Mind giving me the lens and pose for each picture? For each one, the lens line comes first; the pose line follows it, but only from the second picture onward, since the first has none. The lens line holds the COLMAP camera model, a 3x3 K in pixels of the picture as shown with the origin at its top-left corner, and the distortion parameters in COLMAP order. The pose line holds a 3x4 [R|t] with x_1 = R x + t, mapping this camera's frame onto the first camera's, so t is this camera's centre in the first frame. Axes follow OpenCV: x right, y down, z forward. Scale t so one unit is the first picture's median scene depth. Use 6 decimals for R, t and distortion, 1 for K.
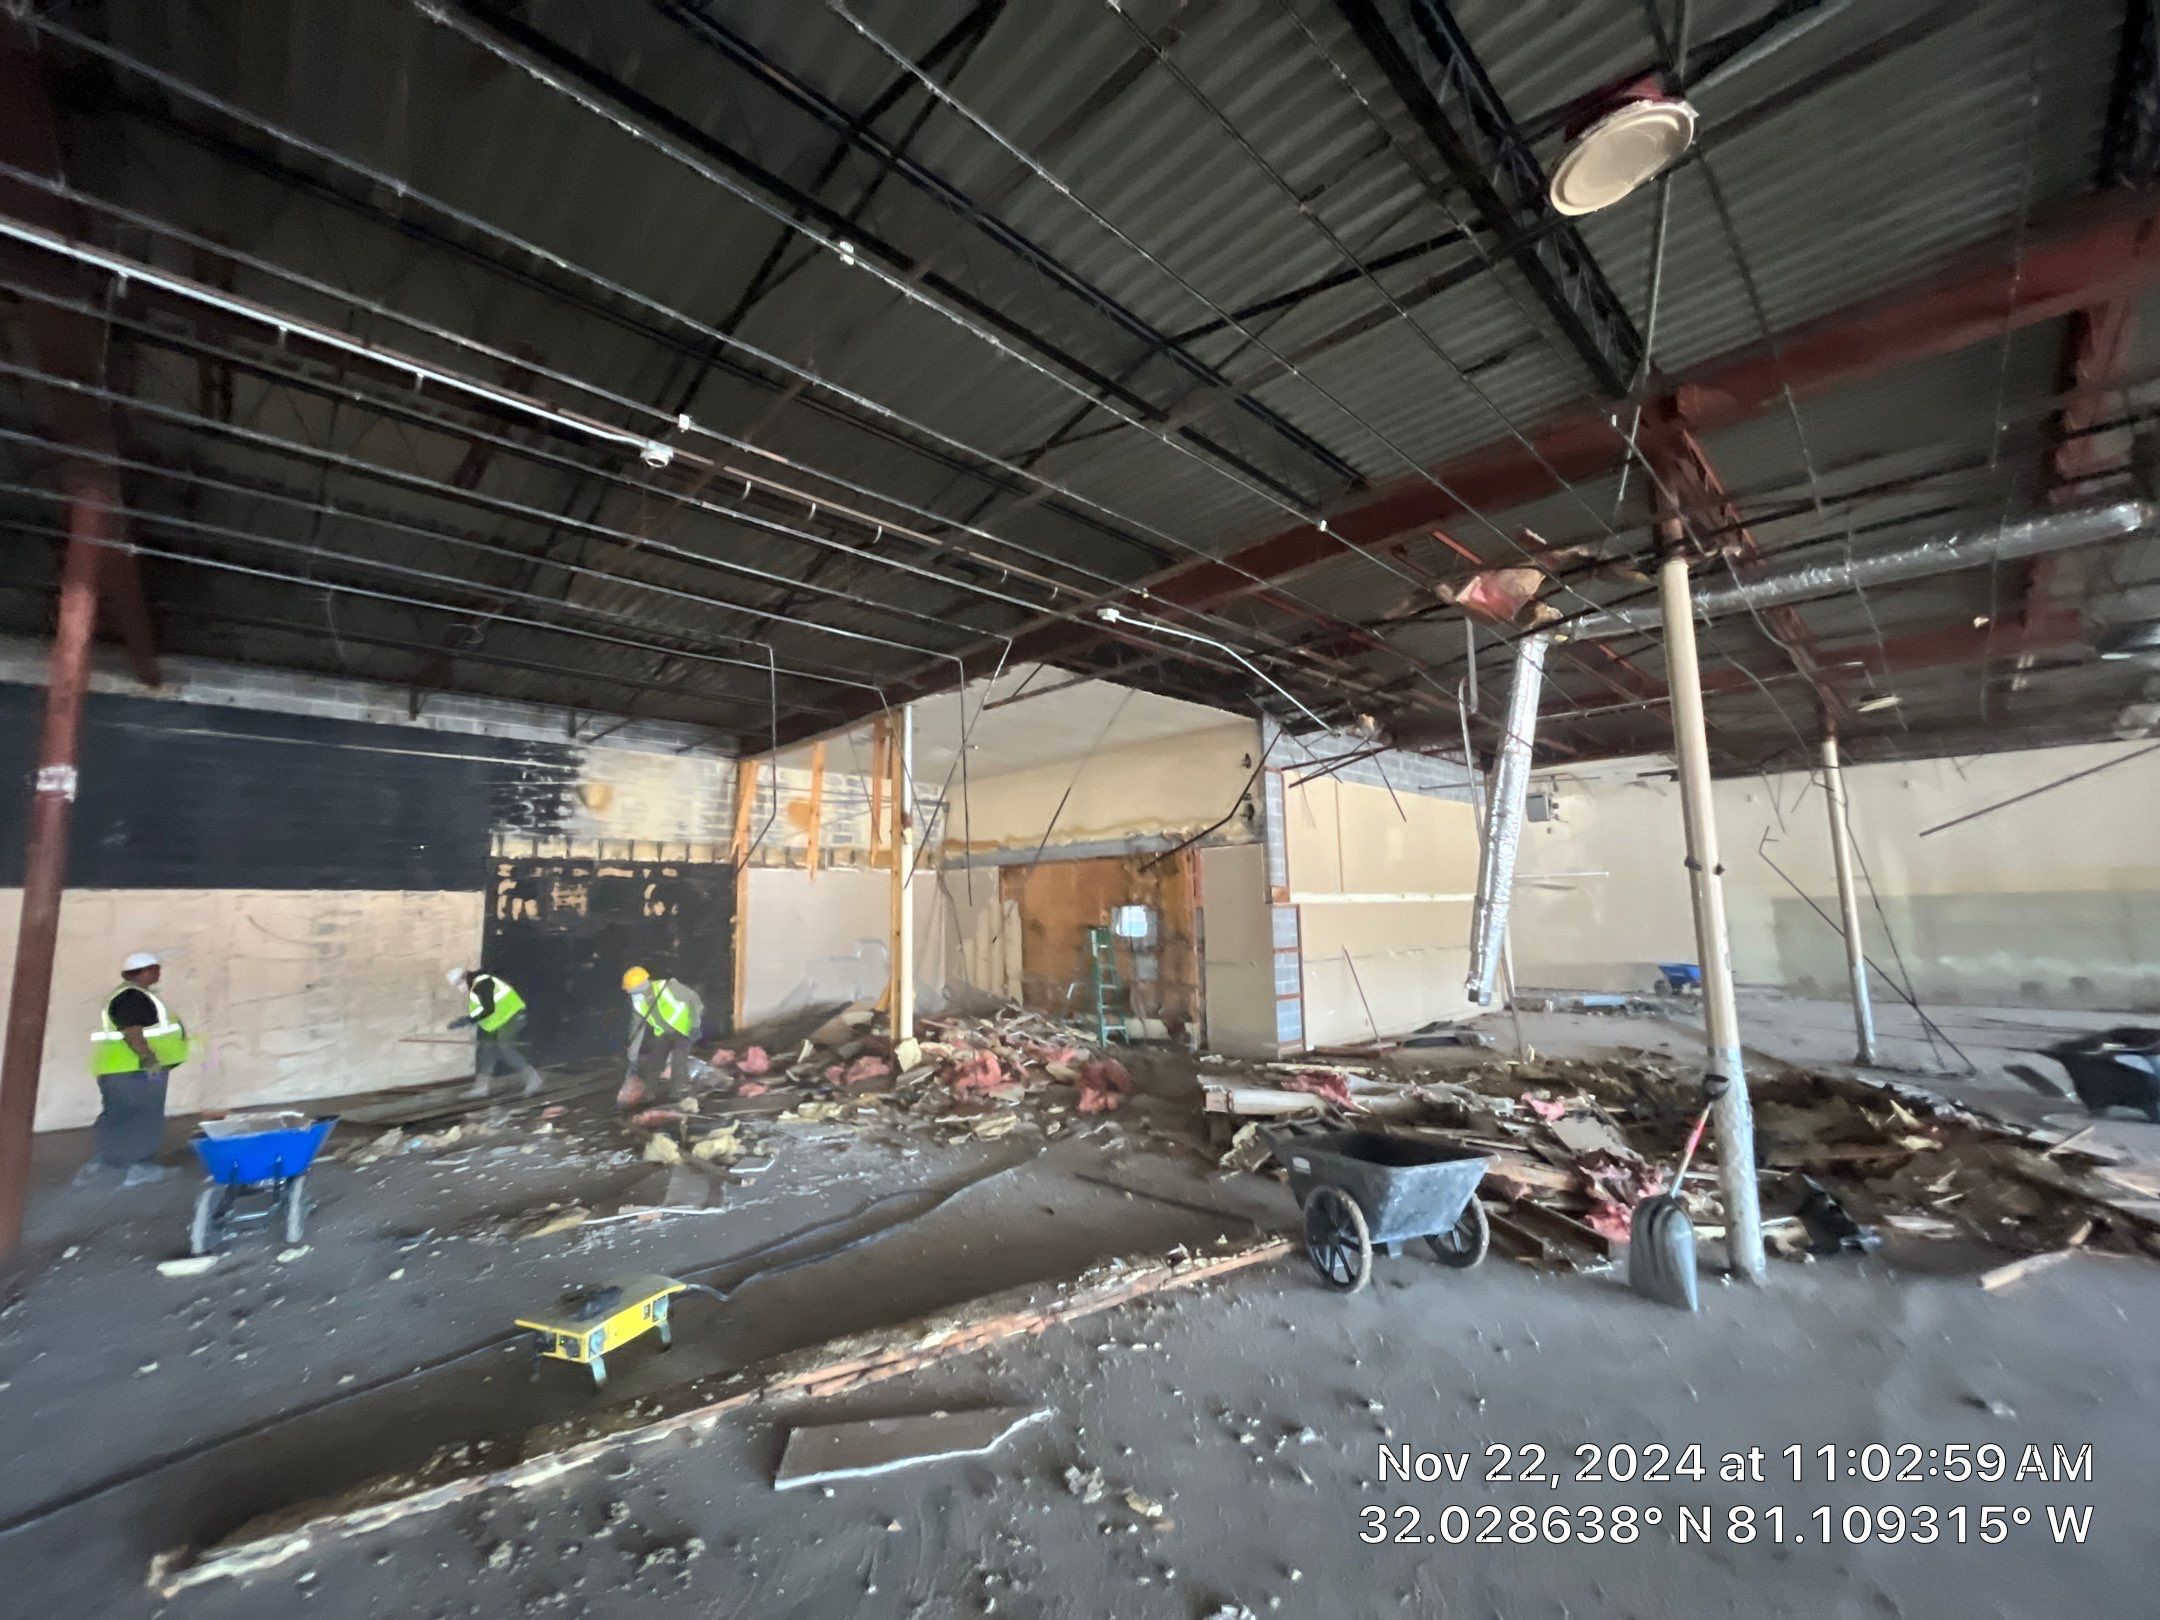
lens RADIAL K [[864.8, 0, 1083.3], [0, 864.8, 808.2], [0, 0, 1]] dist [-0.002668, -0.000230]
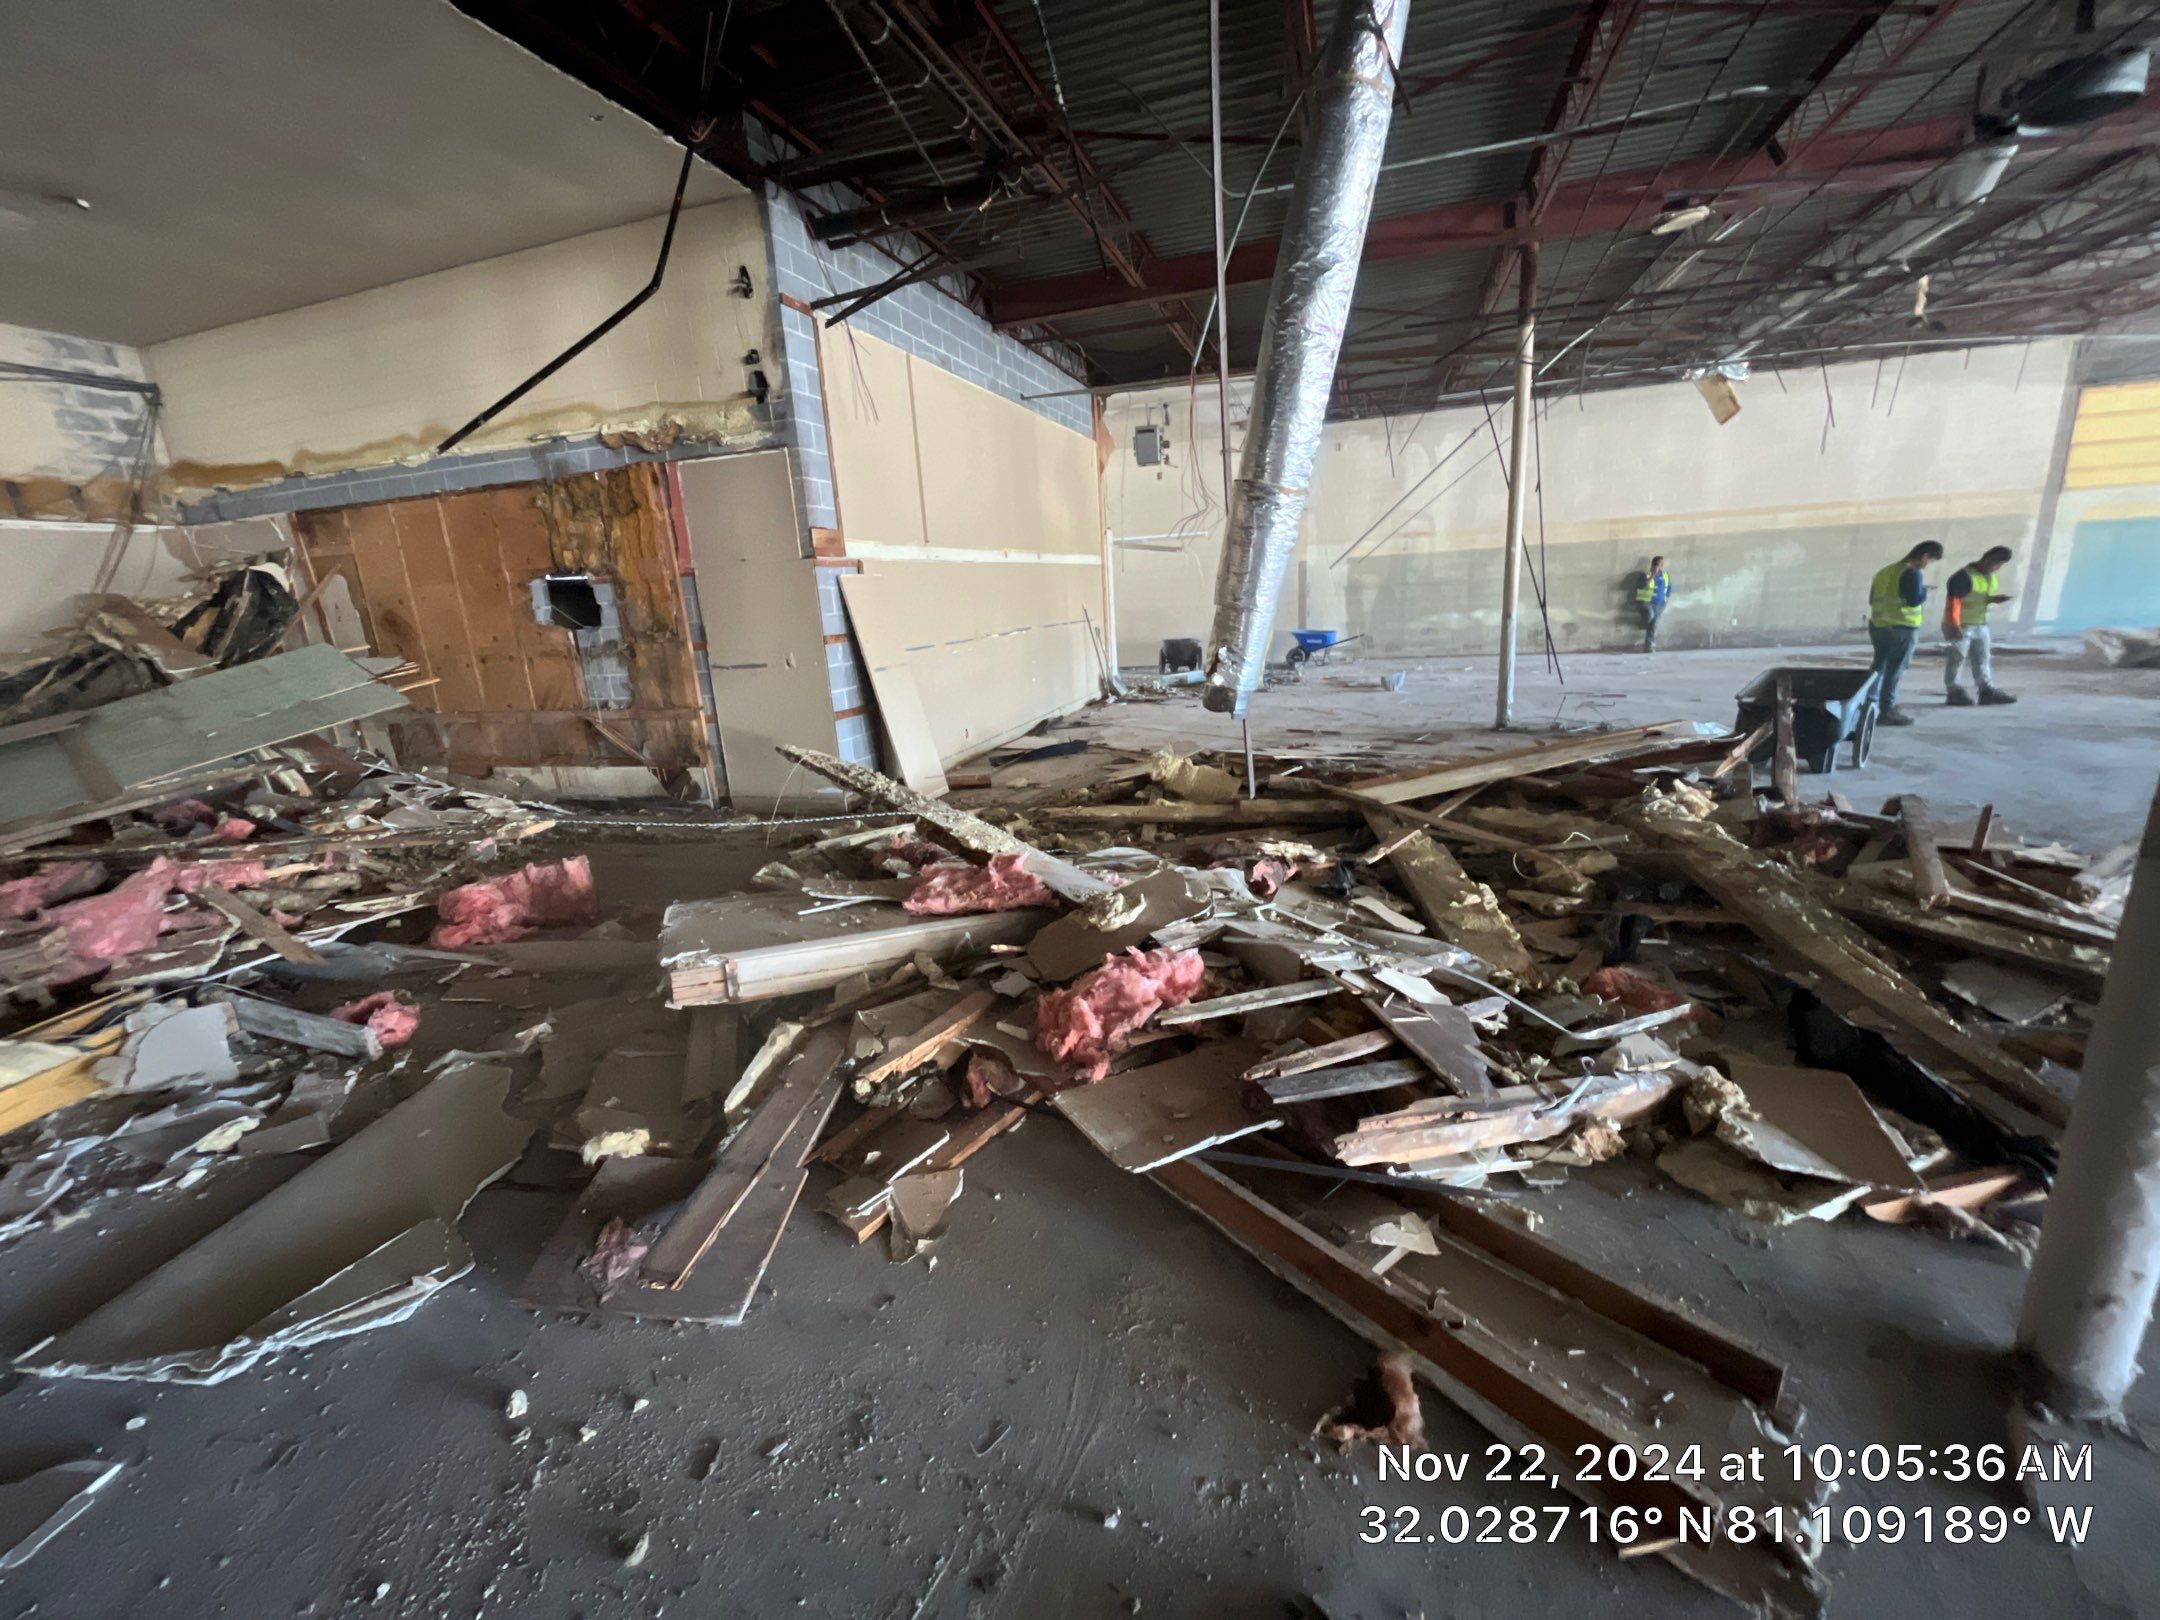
lens RADIAL K [[864.8, 0, 1079.7], [0, 864.8, 810.4], [0, 0, 1]] dist [-0.002668, -0.000230]
pose [[0.887006, -0.144851, 0.438451, 0.091318], [-0.015050, 0.939951, 0.340978, 0.064988], [-0.461513, -0.309048, 0.831562, 0.358992]]
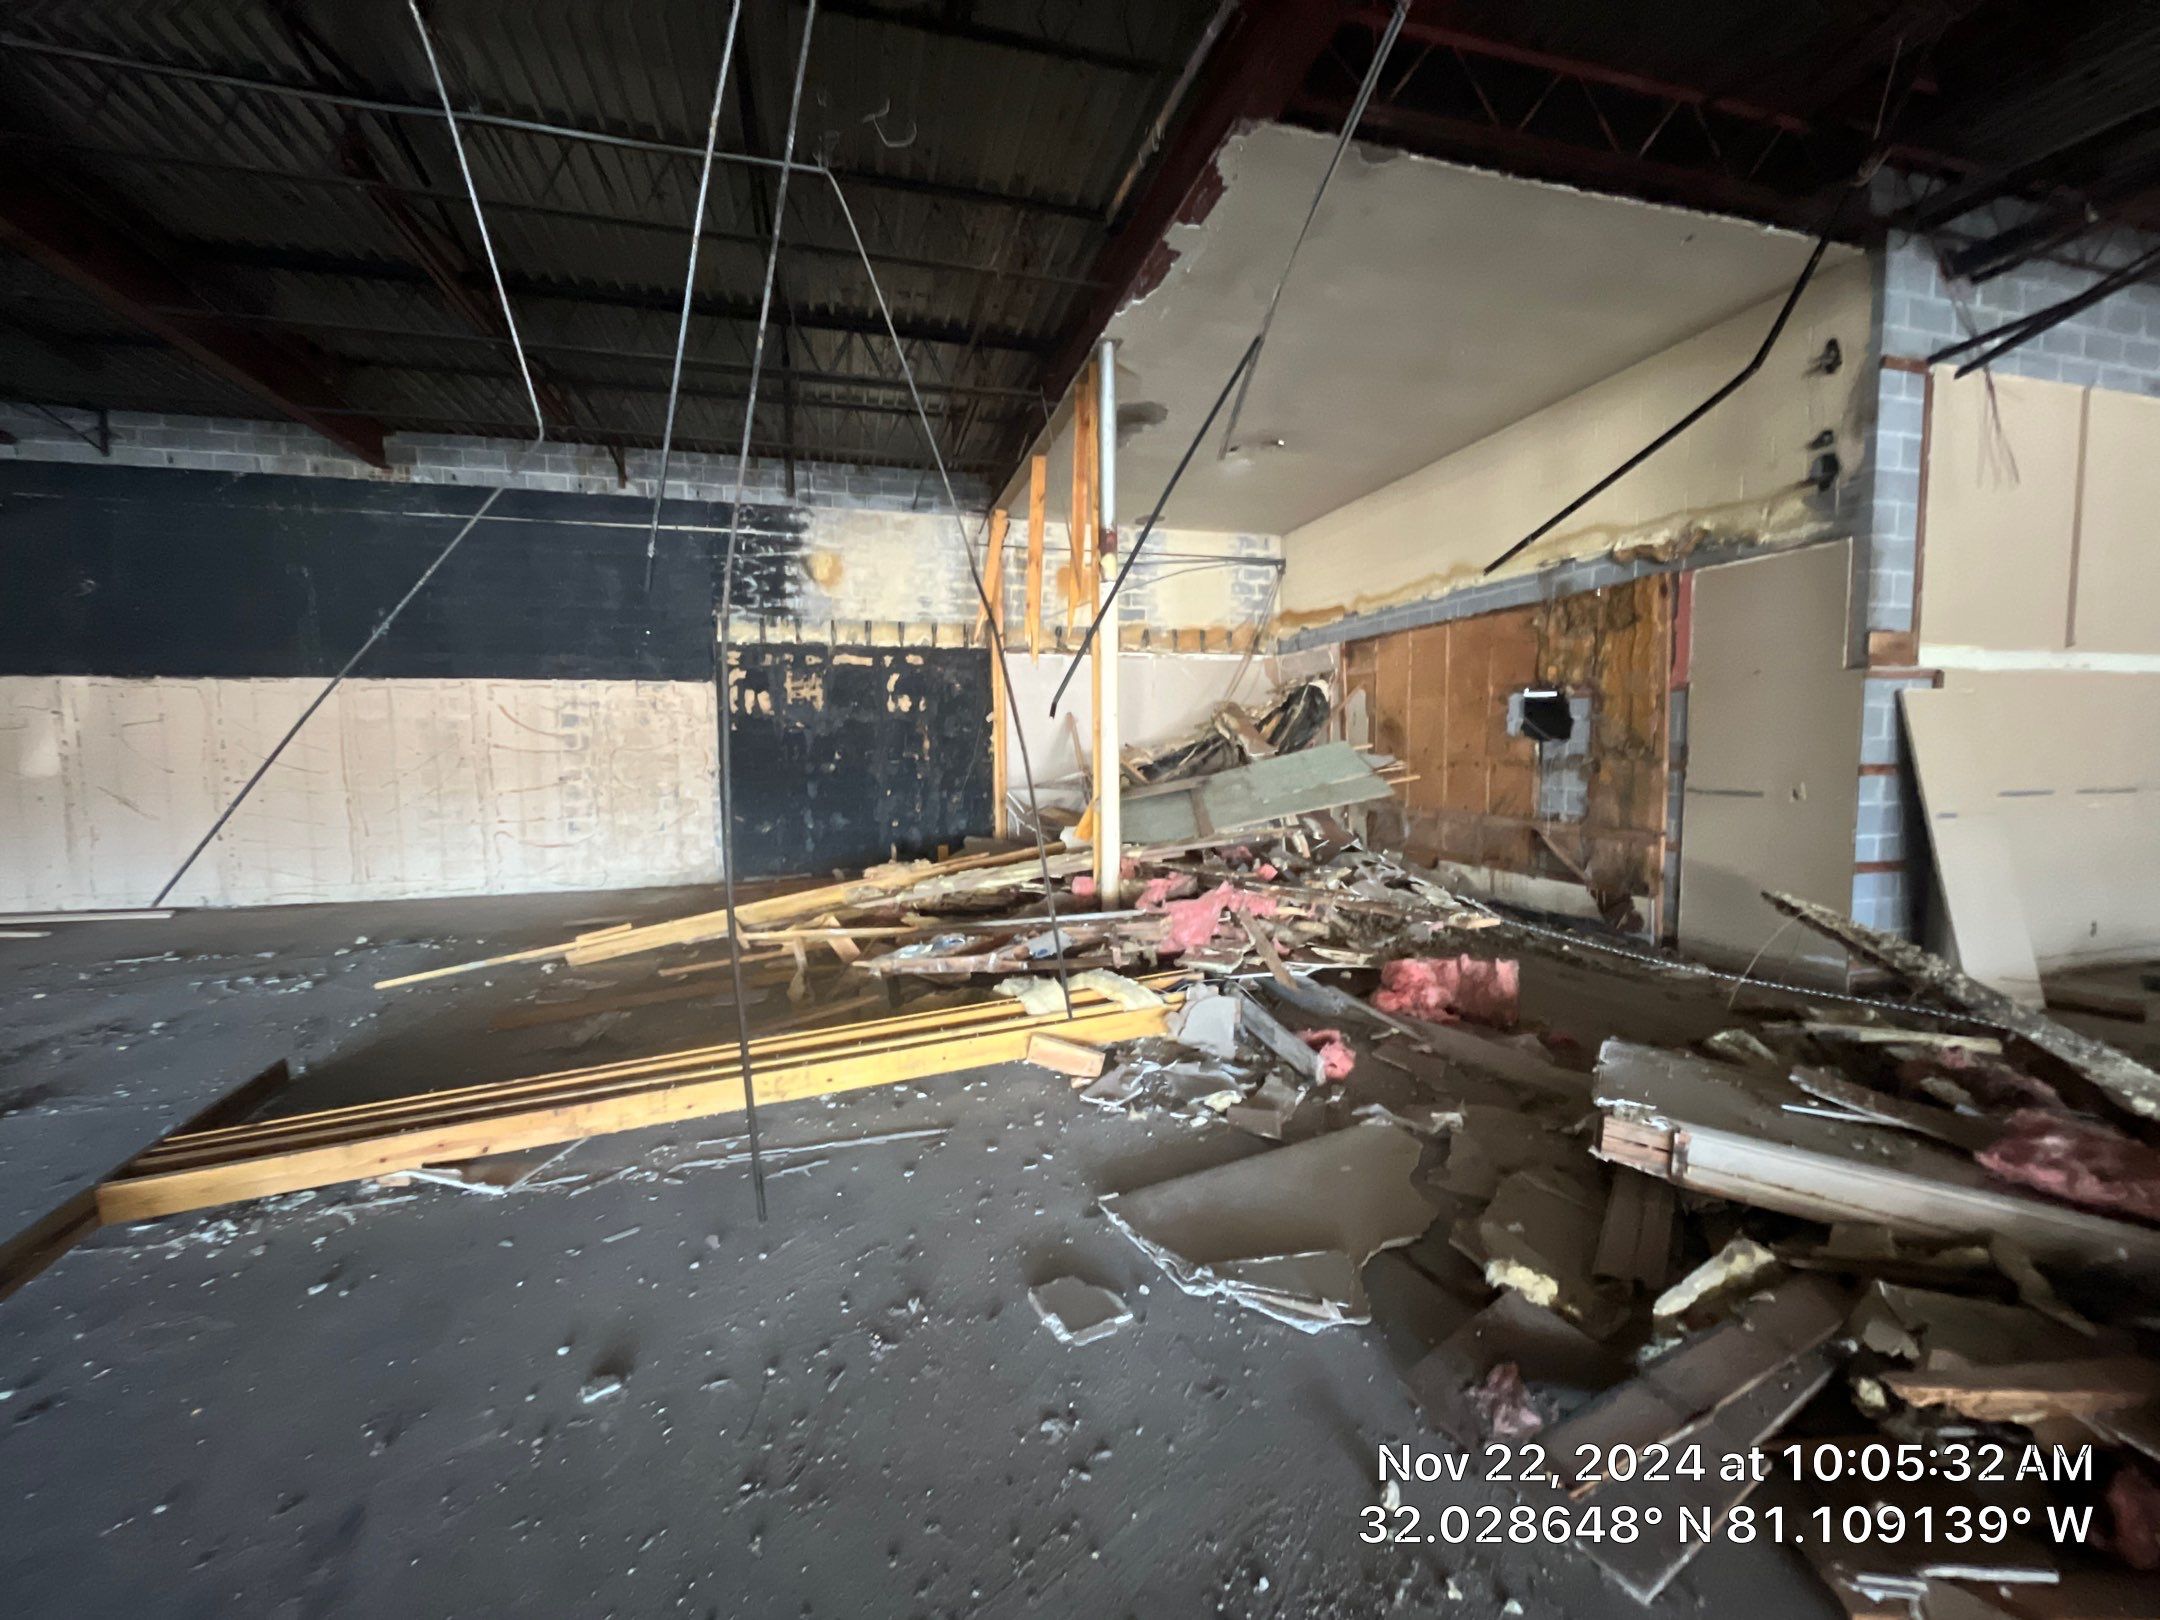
lens RADIAL K [[864.8, 0, 1081.7], [0, 864.8, 808.2], [0, 0, 1]] dist [-0.002668, -0.000230]
pose [[0.874187, 0.046884, -0.483321, 0.074113], [0.051949, 0.980587, 0.189080, 0.070866], [0.482803, -0.190399, 0.854780, 0.369731]]
